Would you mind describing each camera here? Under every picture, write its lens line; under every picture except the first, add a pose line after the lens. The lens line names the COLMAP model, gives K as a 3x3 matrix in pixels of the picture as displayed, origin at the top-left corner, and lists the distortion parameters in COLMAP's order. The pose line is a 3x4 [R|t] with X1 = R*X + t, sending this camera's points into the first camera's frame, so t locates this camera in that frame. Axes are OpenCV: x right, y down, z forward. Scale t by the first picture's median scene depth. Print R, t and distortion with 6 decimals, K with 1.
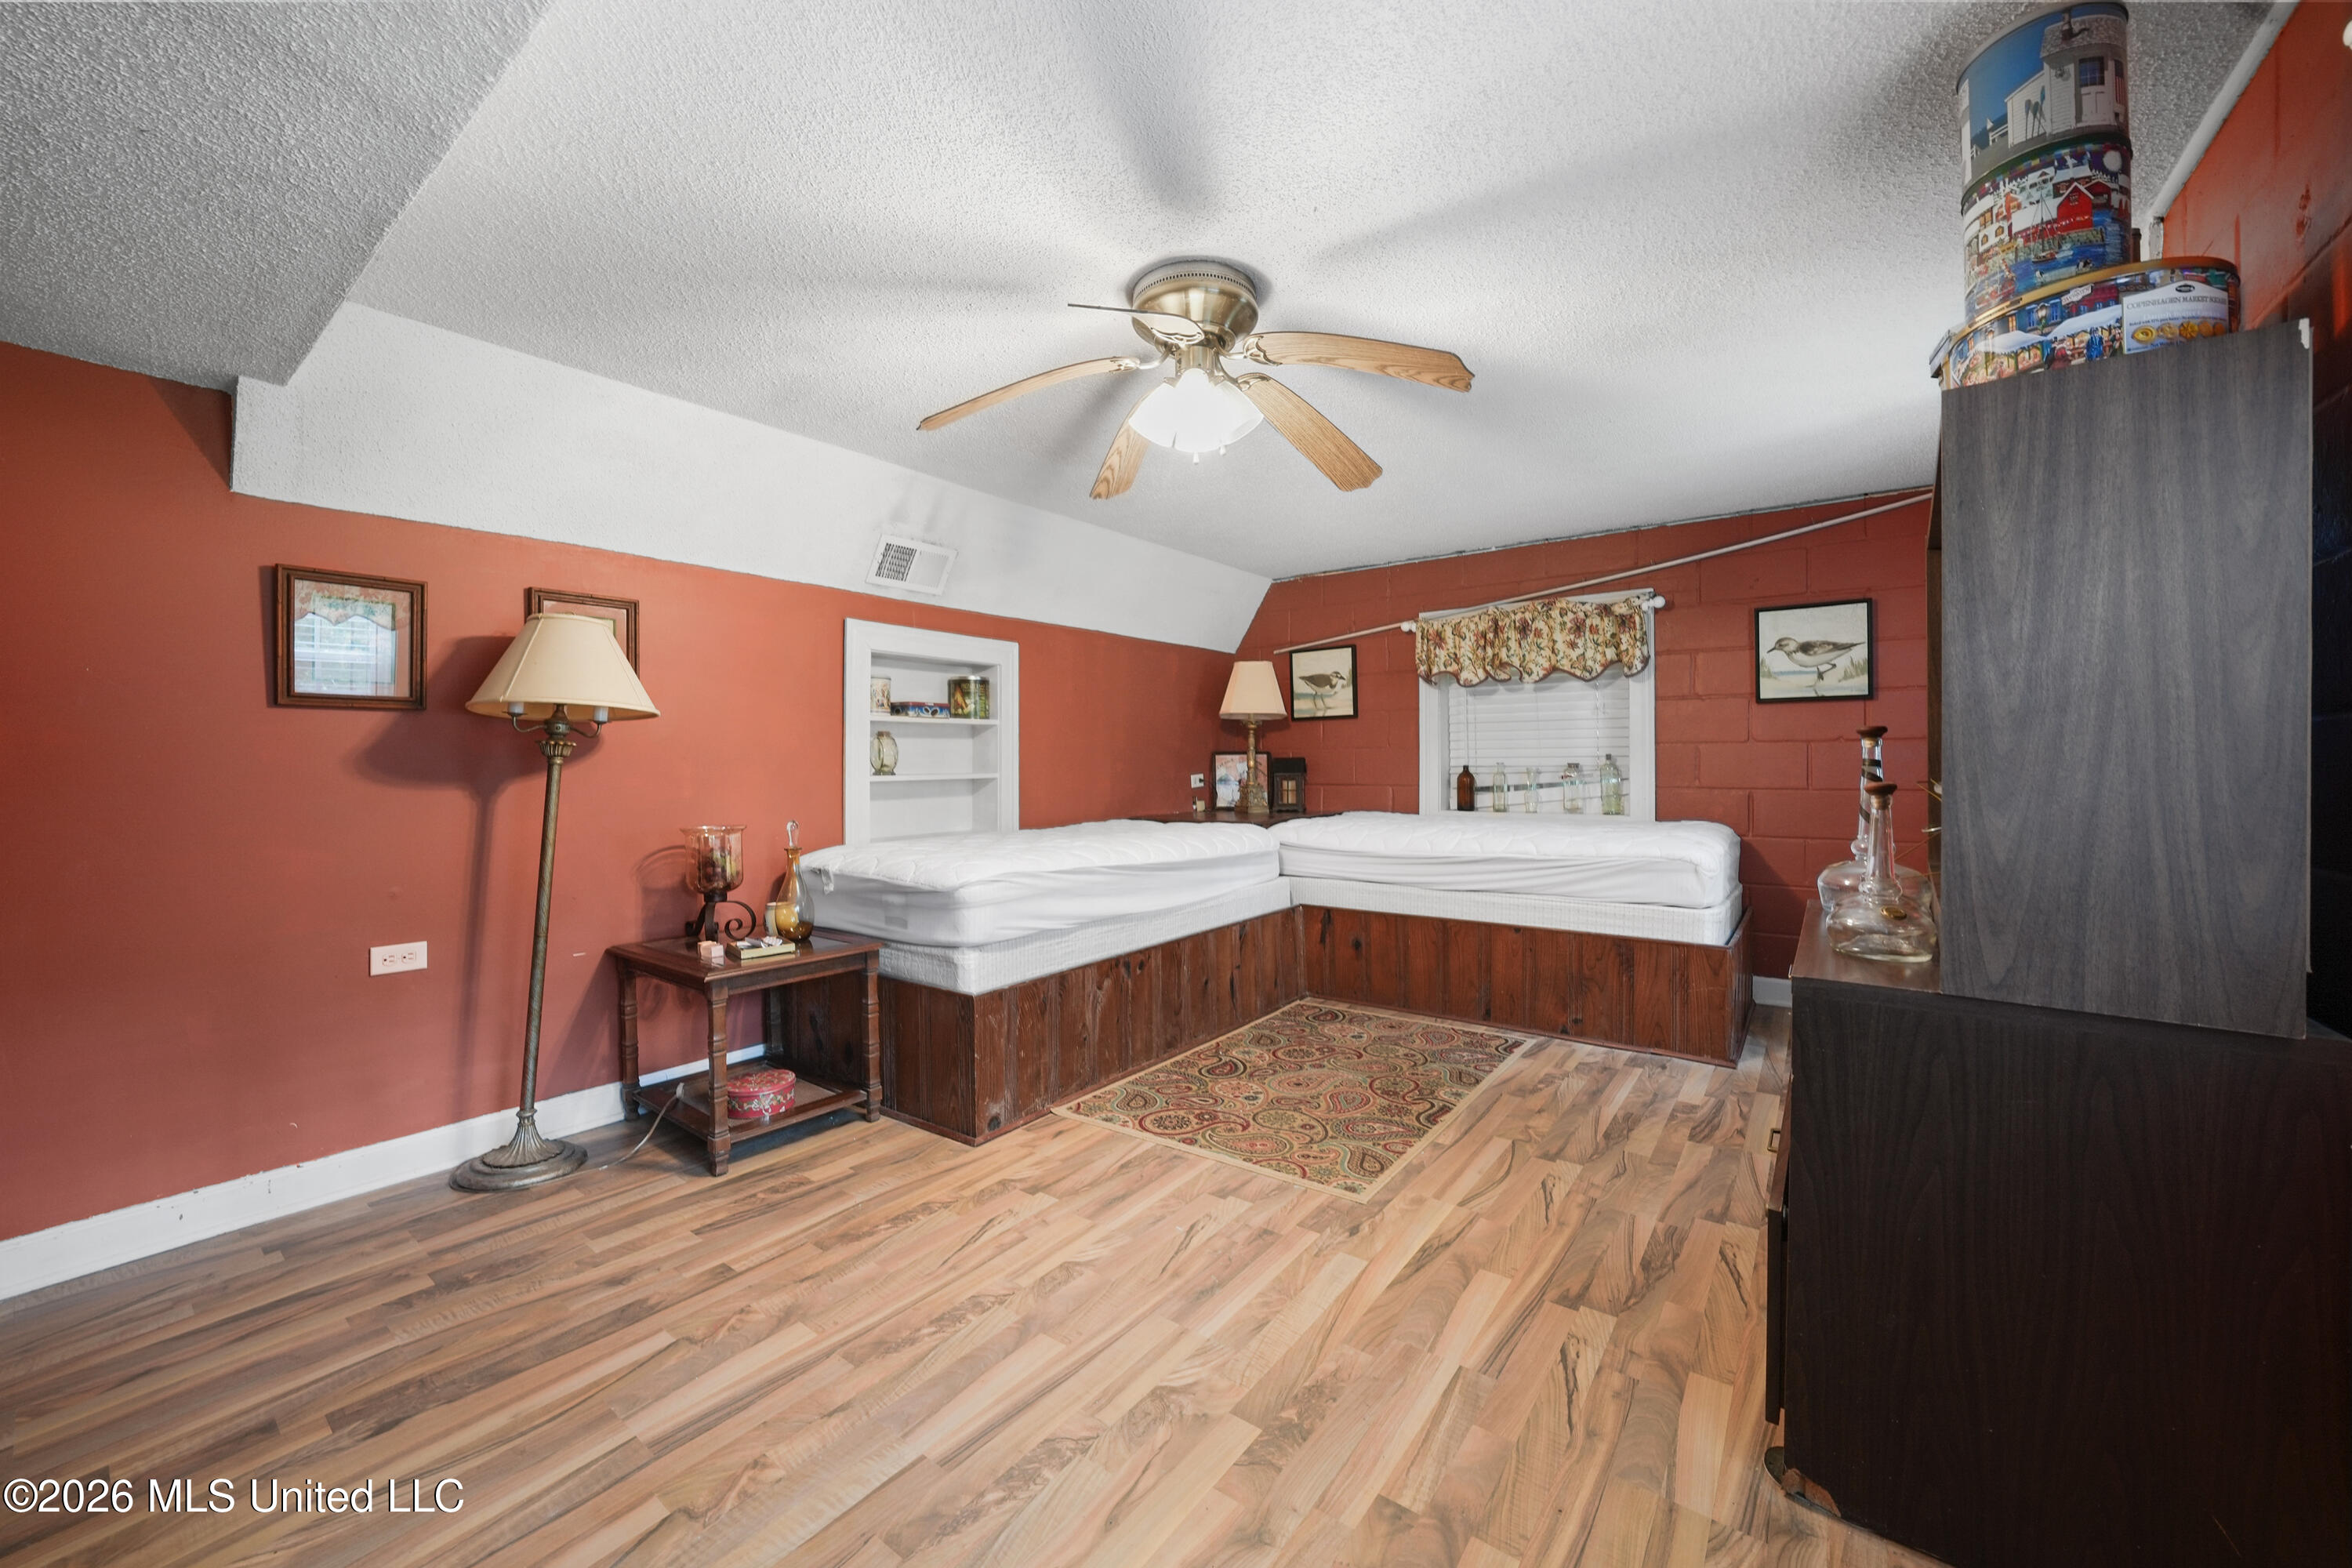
lens RADIAL K [[894.9, 0, 1176.0], [0, 894.9, 784.0], [0, 0, 1]] dist [-0.019677, 0.000233]
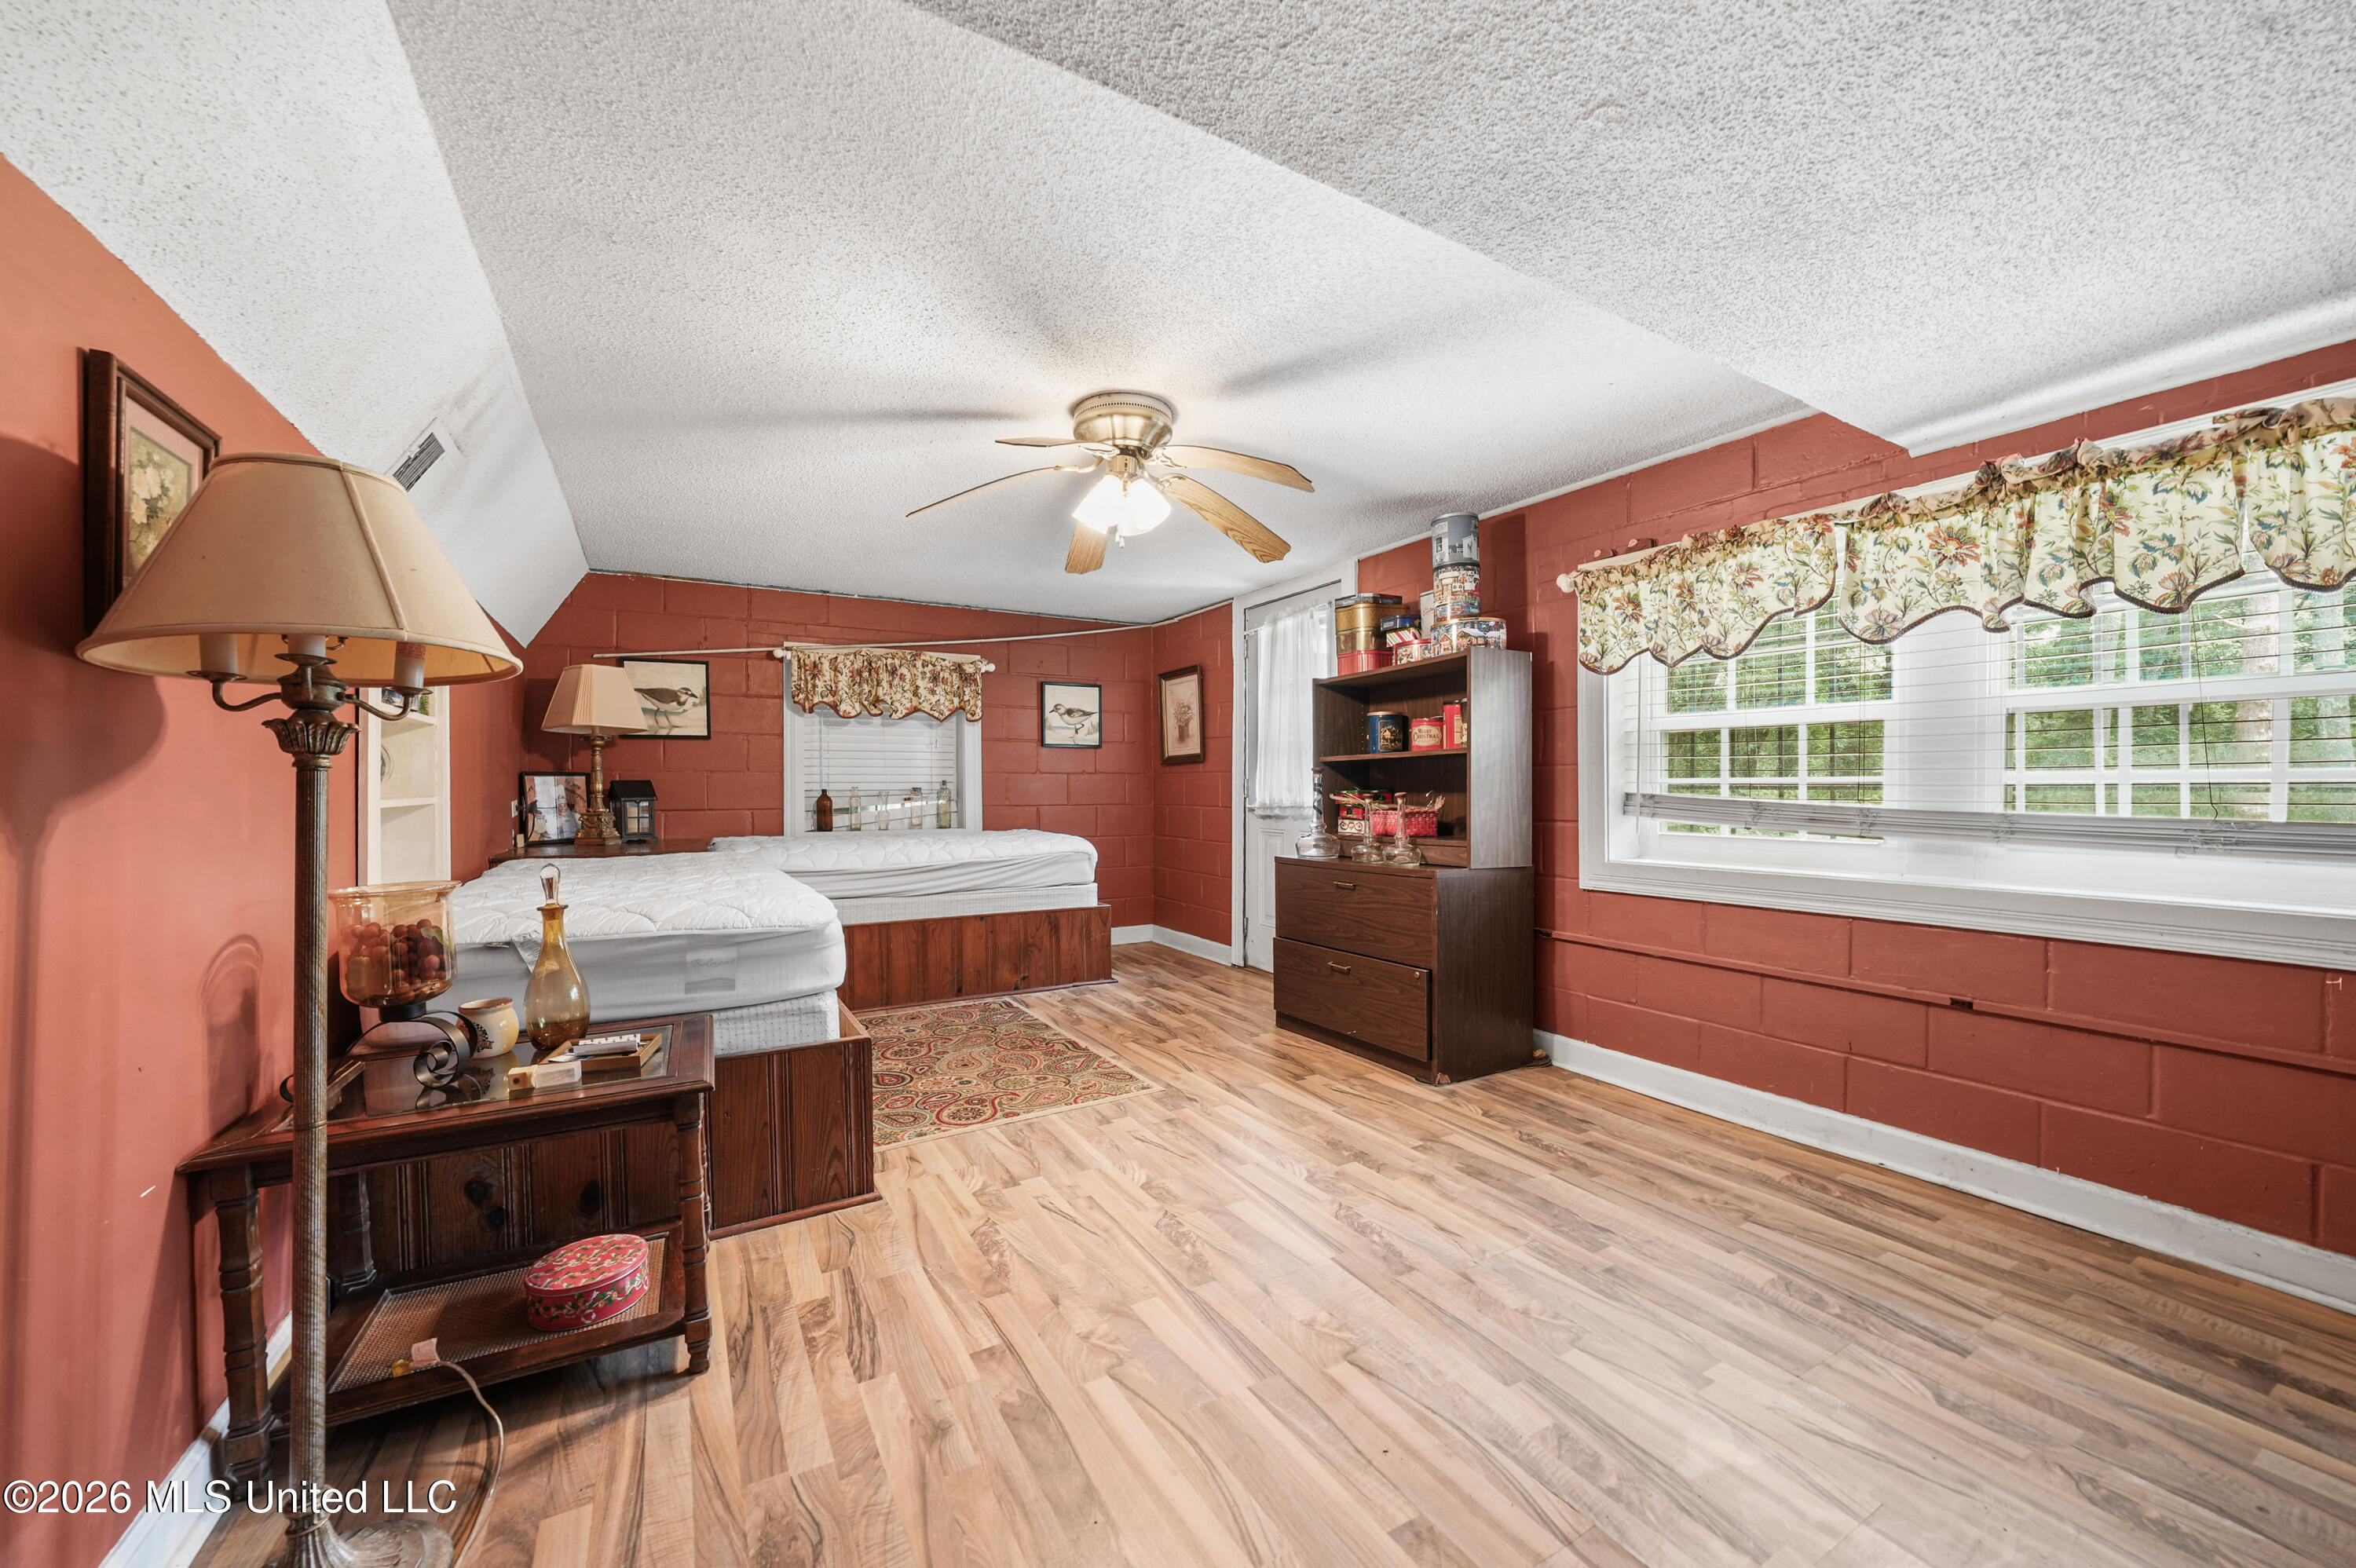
lens RADIAL K [[875.5, 0, 1177.7], [0, 875.5, 821.0], [0, 0, 1]] dist [-0.010616, 0.000149]
pose [[0.391307, -0.029200, 0.919797, -0.840699], [0.021031, 0.999519, 0.022784, 0.004268], [-0.920020, 0.010428, 0.391733, 0.332614]]
